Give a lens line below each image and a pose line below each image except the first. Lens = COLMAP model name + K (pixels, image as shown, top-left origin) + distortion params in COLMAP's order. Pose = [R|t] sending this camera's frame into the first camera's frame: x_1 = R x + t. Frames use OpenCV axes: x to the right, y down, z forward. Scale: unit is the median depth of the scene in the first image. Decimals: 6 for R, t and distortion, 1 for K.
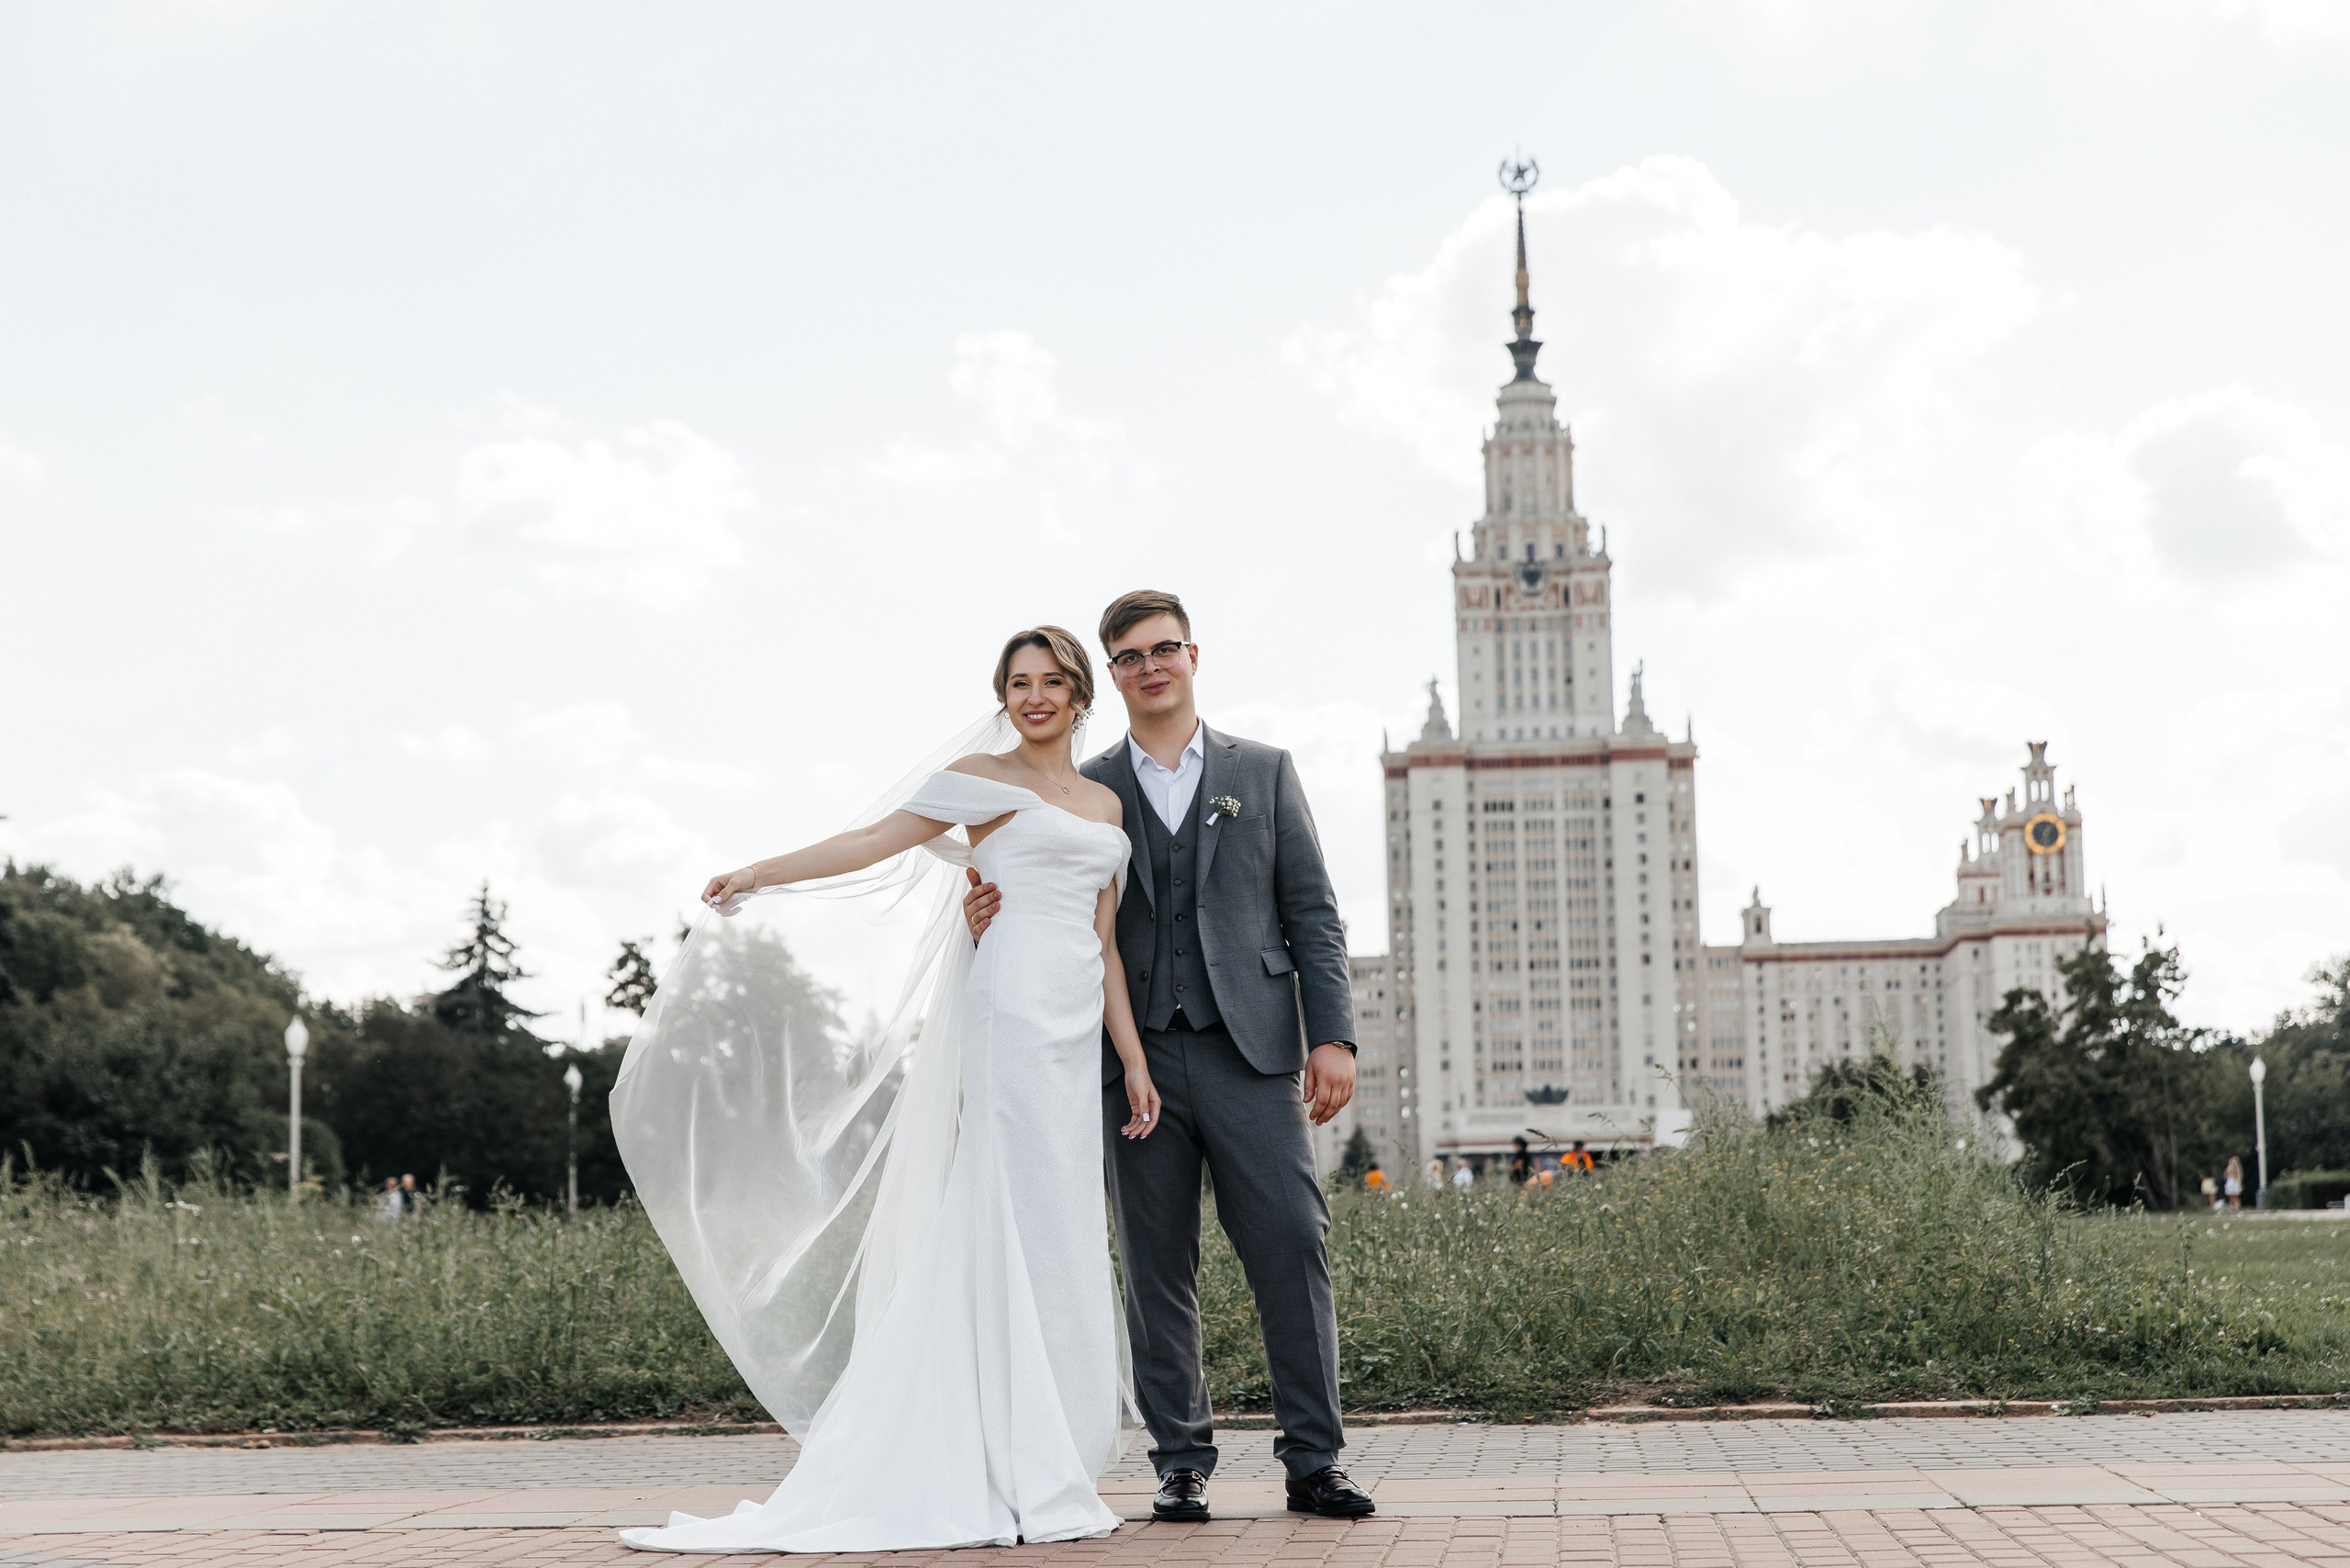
lens RADIAL K [[4233.2, 0, 1167.9], [0, 4233.2, 755.4], [0, 0, 1]] dist [0.003172, 0.000000]
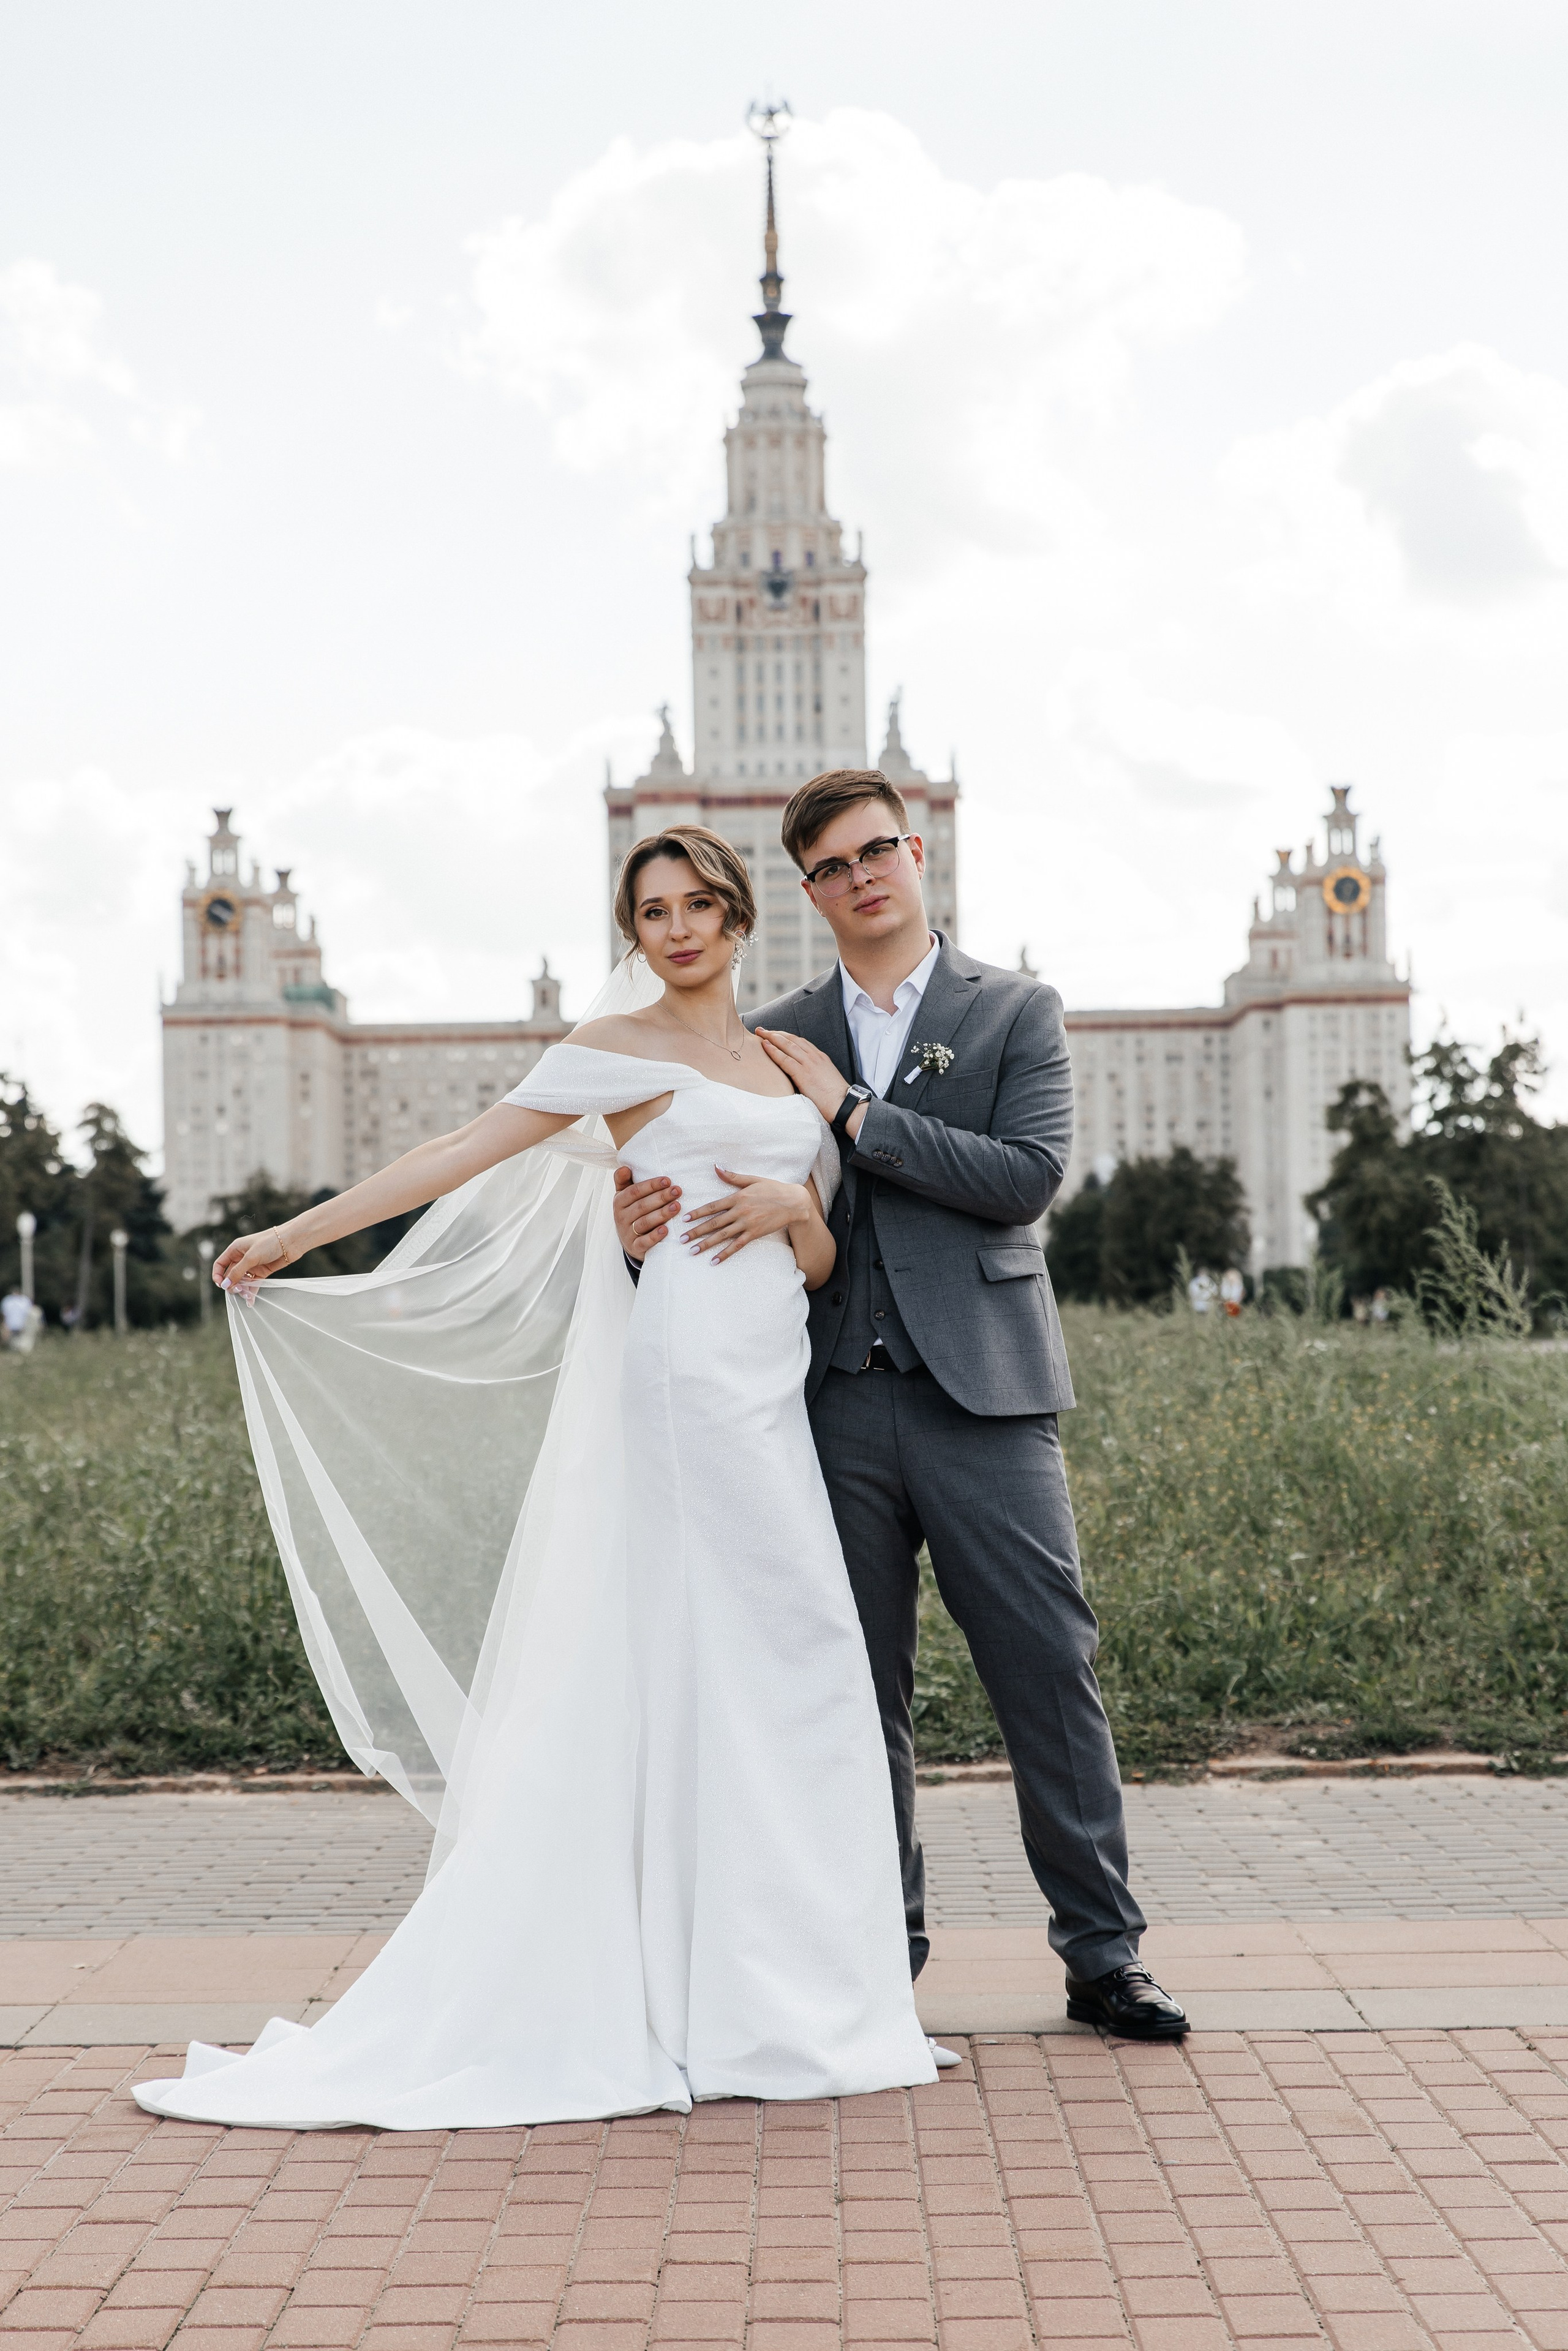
lens RADIAL K [[4703.4, 0, 729.8], [0, 4703.4, 1310.1], [0, 0, 1]] dist [0.012433, 0.000000]
pose [[0.996031, 0.005526, 0.088835, -0.009635], [-0.015601, 0.993458, 0.113127, -0.003811], [-0.087629, -0.114064, 0.989601, 0.021215]]
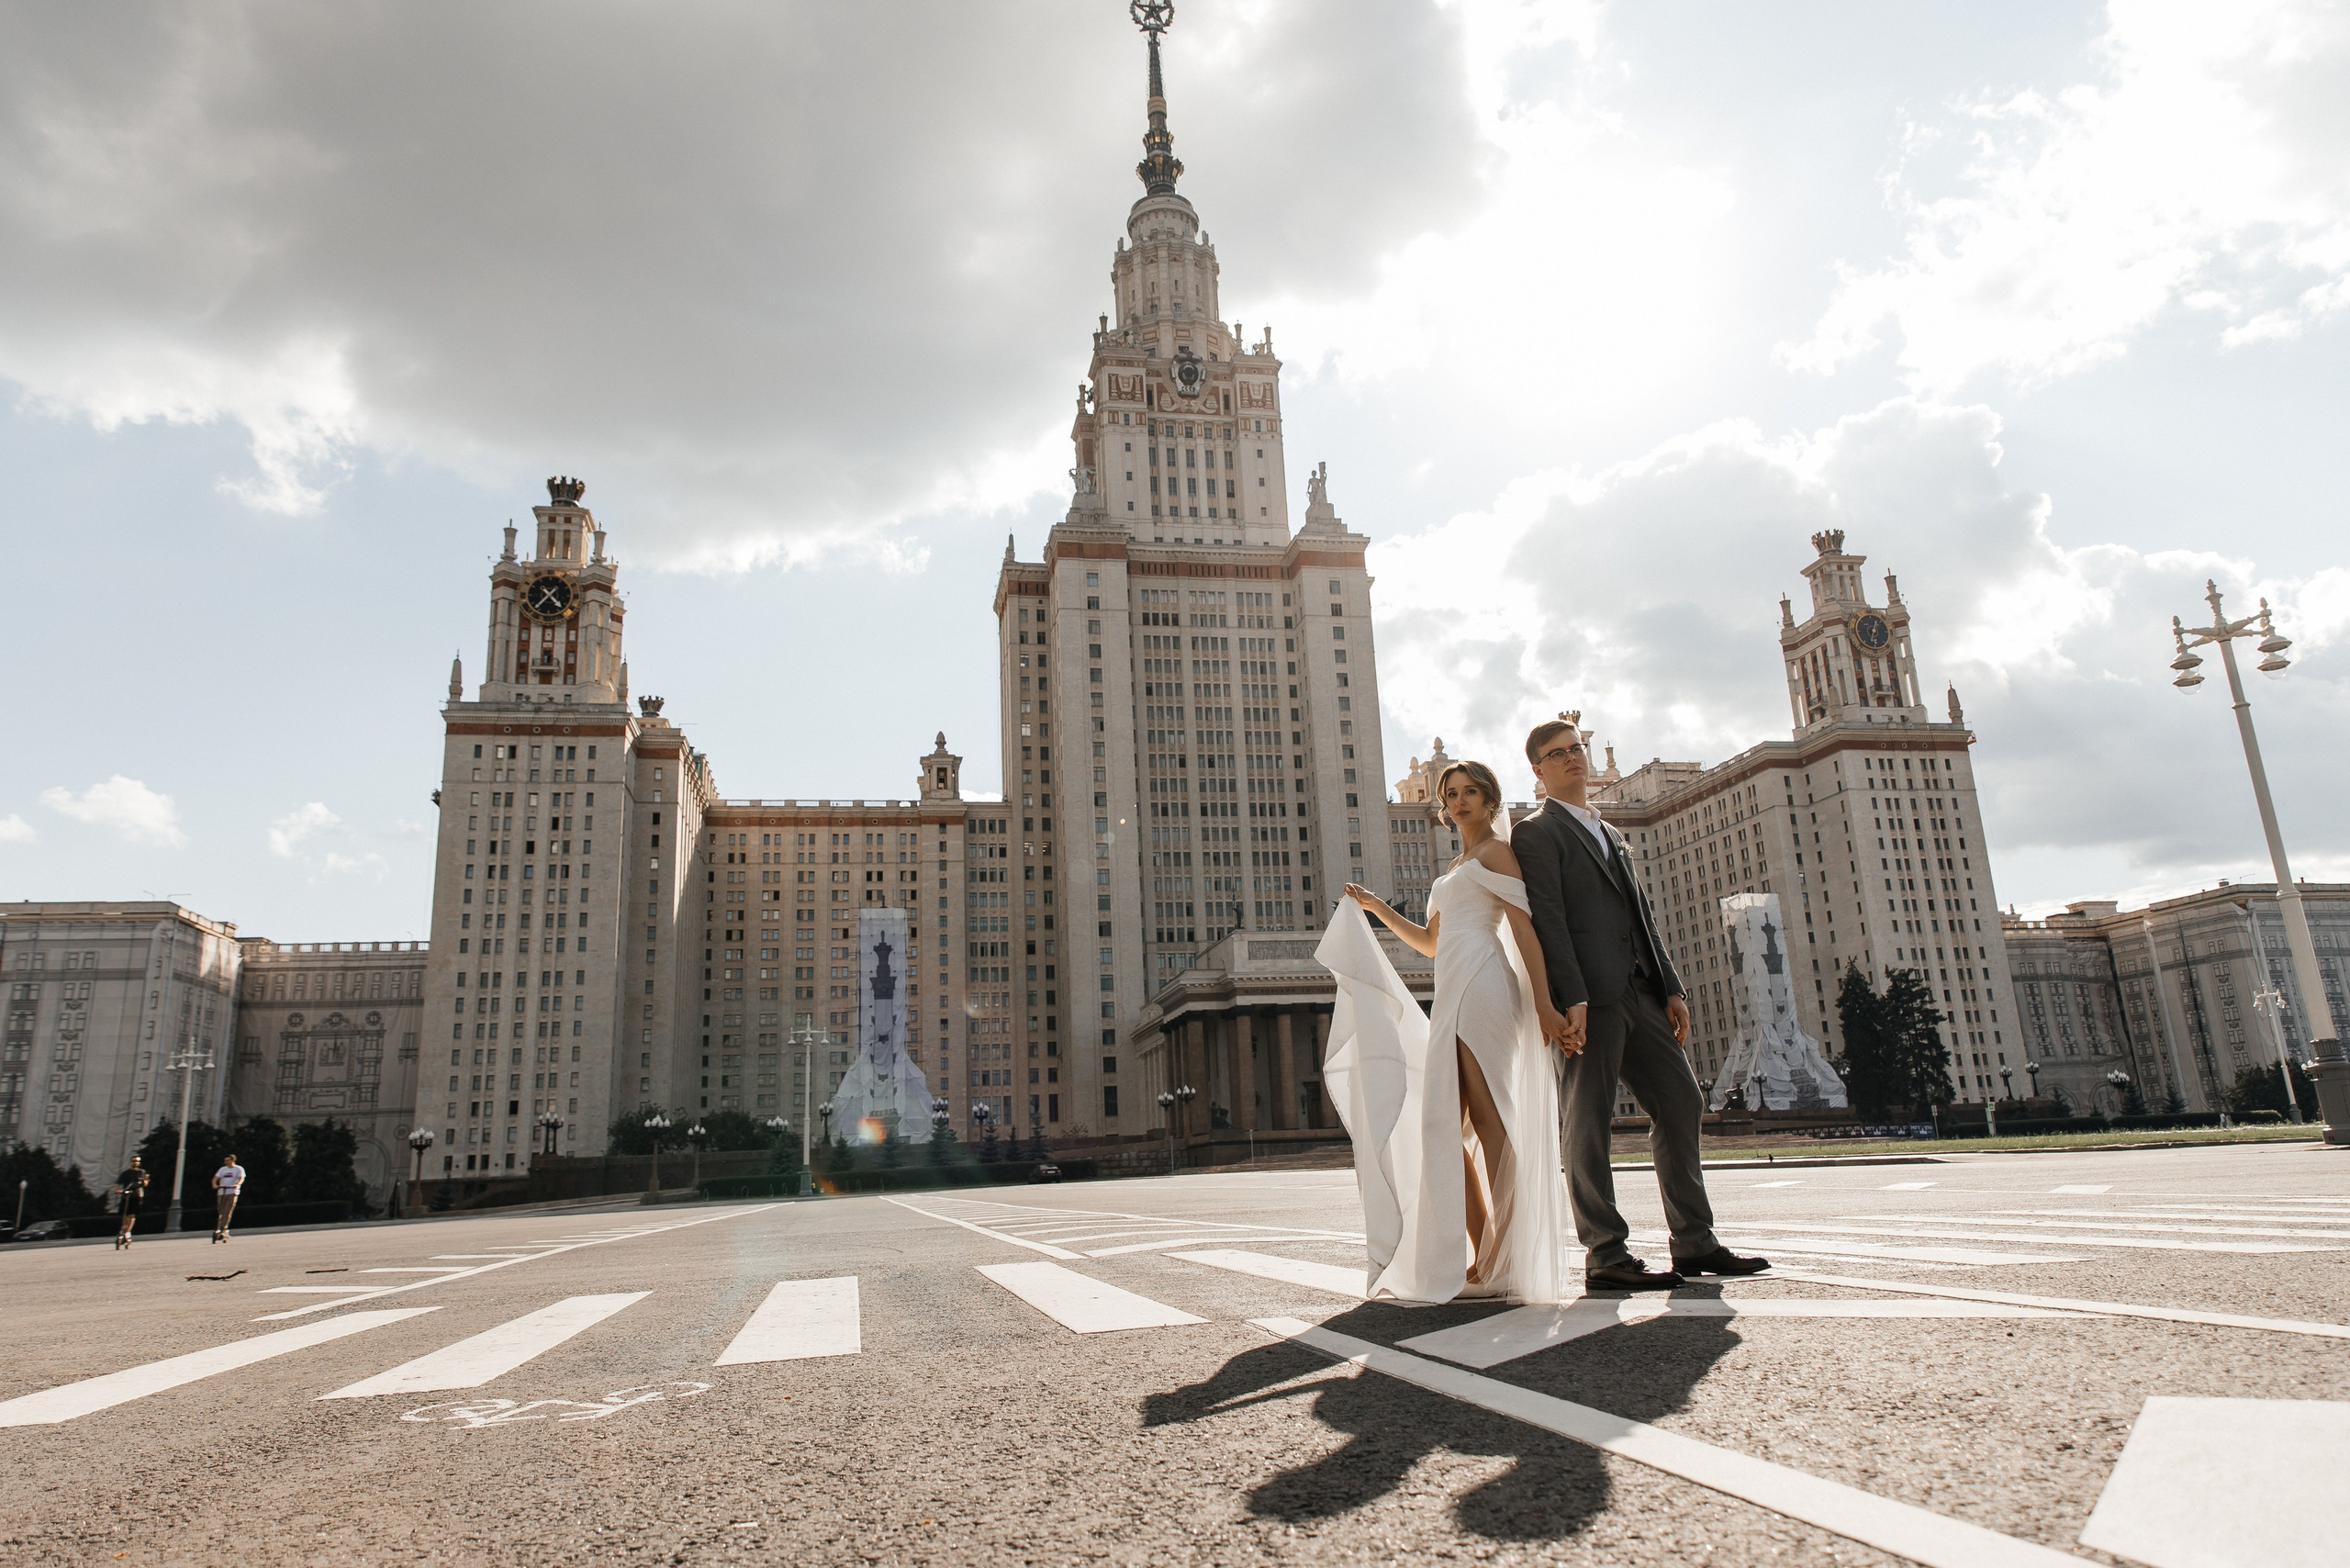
lens RADIAL K [[1532.0, 0, 1176.3], [0, 1532.0, 782.4], [0, 0, 1]] dist [0.006798, -0.003396]
pose [[0.947703, 0.060077, 0.313449, -0.009290], [-0.011747, 0.988024, -0.153853, 0.088507], [-0.318938, 0.142125, 0.937059, 0.729943]]
